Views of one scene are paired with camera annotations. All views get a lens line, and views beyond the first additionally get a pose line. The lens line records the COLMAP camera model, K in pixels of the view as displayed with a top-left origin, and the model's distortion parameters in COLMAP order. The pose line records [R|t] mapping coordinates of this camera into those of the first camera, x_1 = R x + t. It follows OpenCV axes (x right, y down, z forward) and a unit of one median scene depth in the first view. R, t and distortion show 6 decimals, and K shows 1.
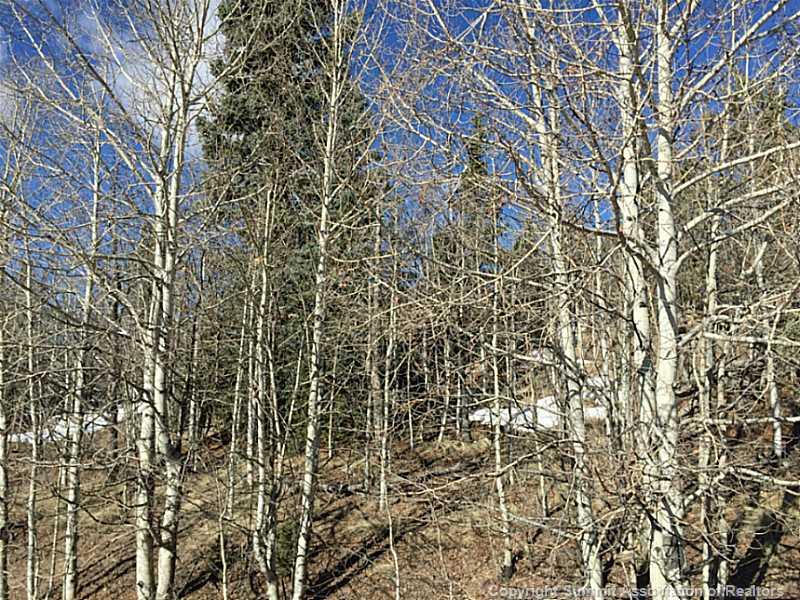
lens RADIAL K [[665.8, 0, 401.9], [0, 665.8, 297.3], [0, 0, 1]] dist [0.051356, -0.053236]
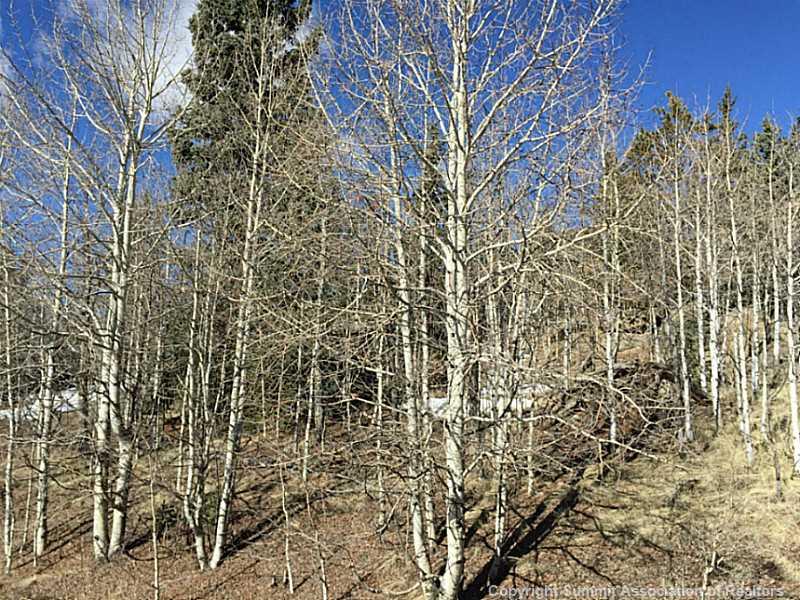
lens RADIAL K [[665.8, 0, 398.3], [0, 665.8, 302.4], [0, 0, 1]] dist [0.051356, -0.053236]
pose [[0.999557, 0.022755, 0.019177, 0.135490], [-0.023374, 0.999192, 0.032692, -0.062469], [-0.018418, -0.033126, 0.999281, -0.240155]]
